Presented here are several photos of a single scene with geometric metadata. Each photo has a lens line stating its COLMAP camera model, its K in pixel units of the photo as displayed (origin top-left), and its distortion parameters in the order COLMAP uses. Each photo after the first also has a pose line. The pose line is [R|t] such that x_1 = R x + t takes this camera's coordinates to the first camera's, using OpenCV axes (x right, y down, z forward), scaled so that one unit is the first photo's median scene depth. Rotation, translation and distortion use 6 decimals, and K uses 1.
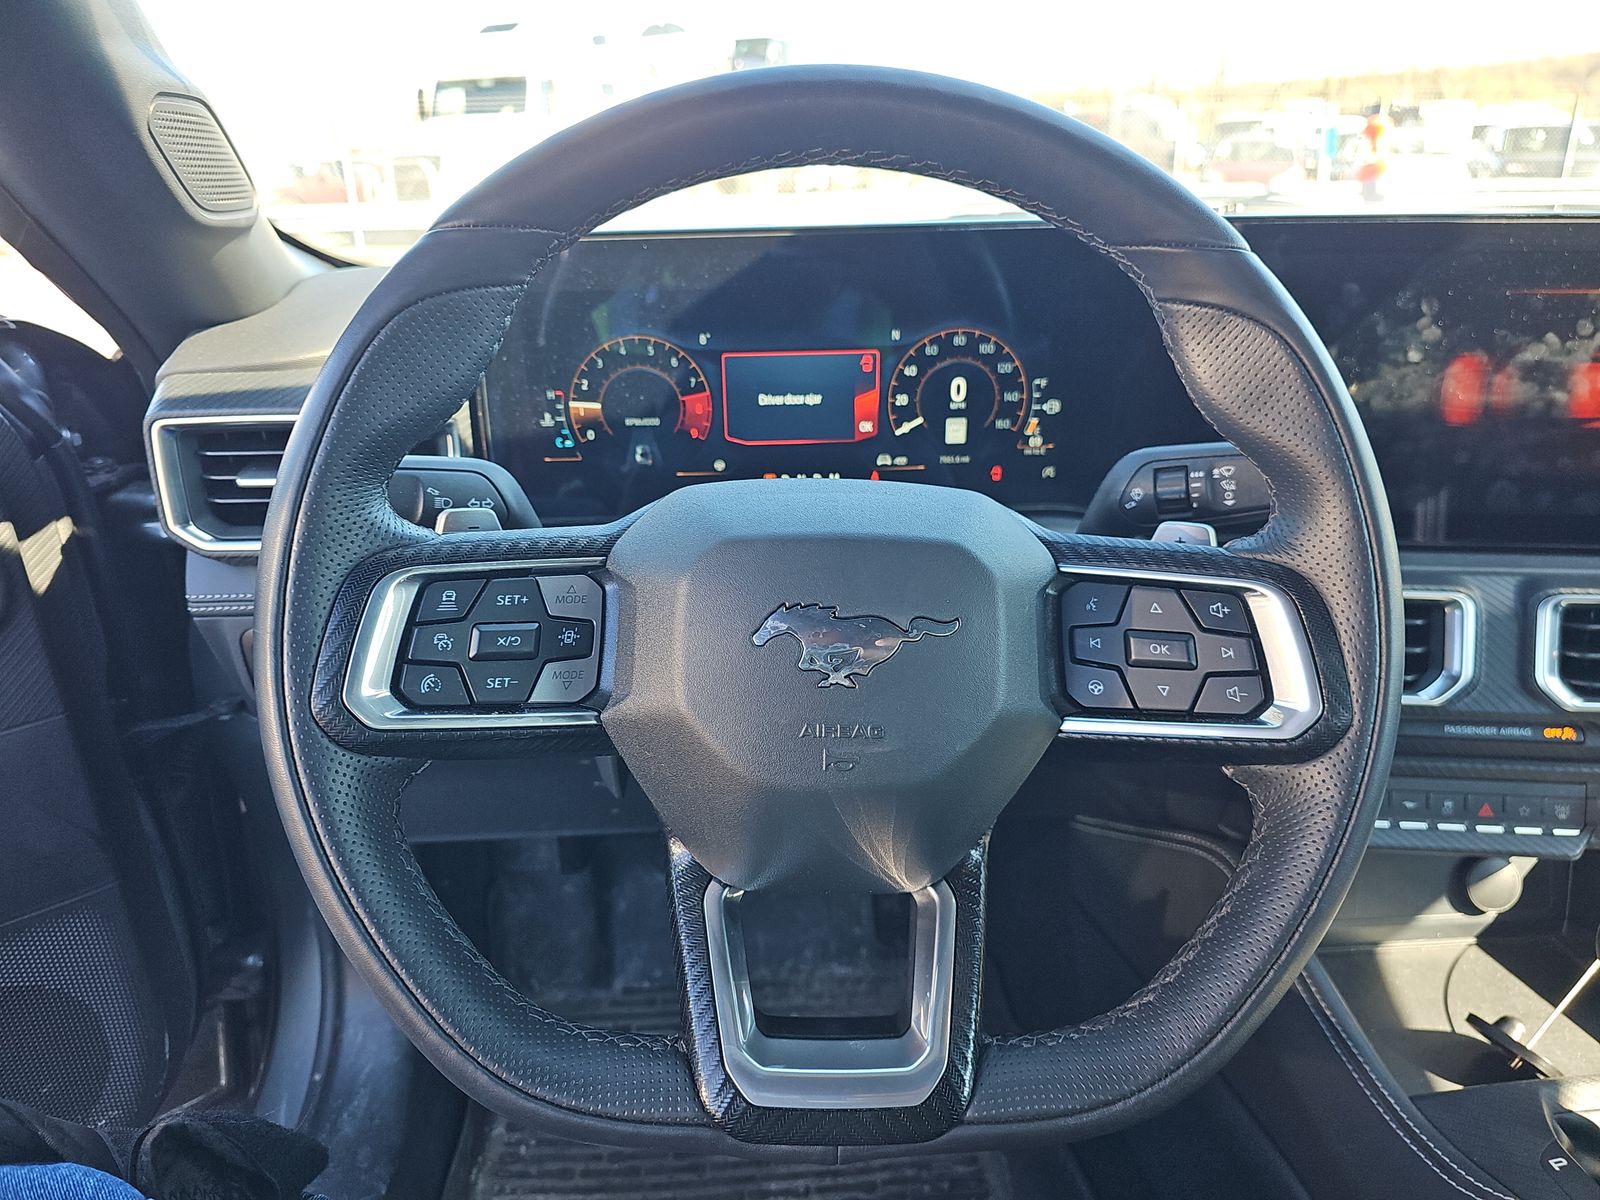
lens RADIAL K [[1105.8, 0, 784.6], [0, 1105.8, 585.8], [0, 0, 1]] dist [0.010151, -0.018143]
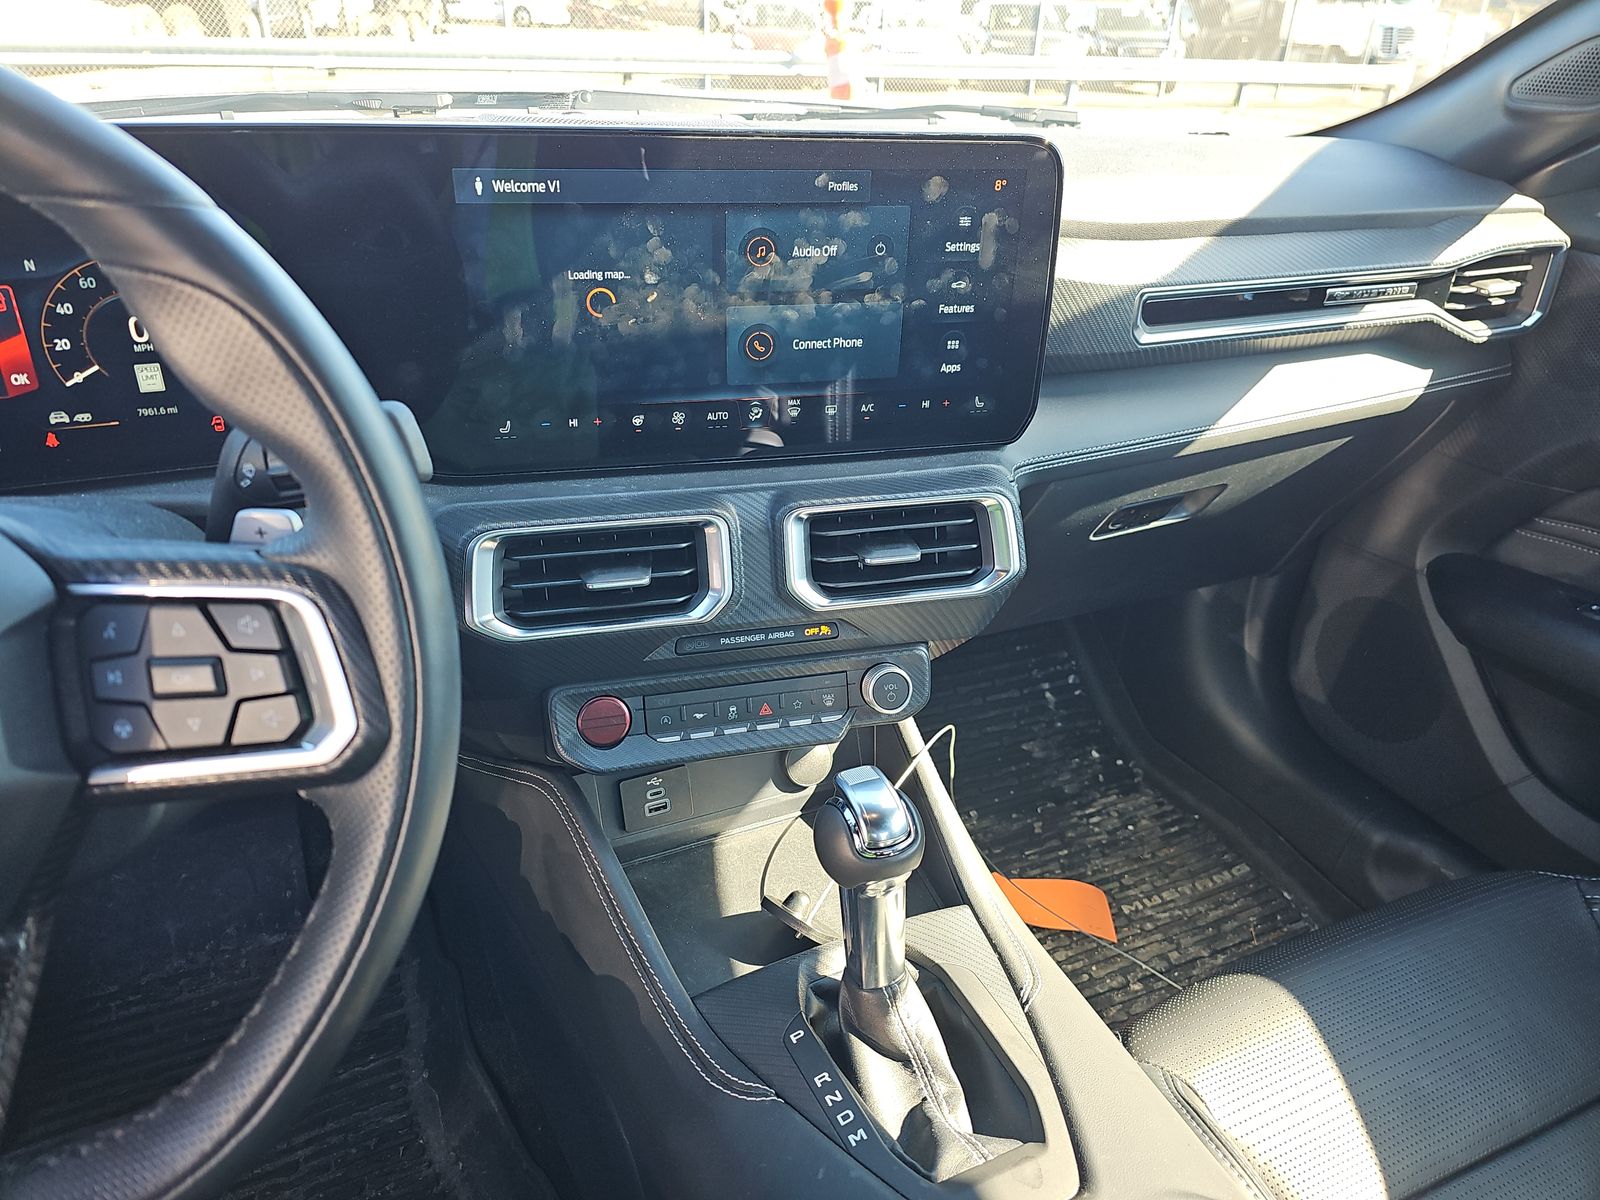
lens RADIAL K [[1105.8, 0, 786.9], [0, 1105.8, 595.5], [0, 0, 1]] dist [0.010151, -0.018143]
pose [[0.919609, -0.128598, 0.371190, 0.274833], [0.083853, 0.987382, 0.134333, -0.049565], [-0.383781, -0.092408, 0.918789, 0.018838]]
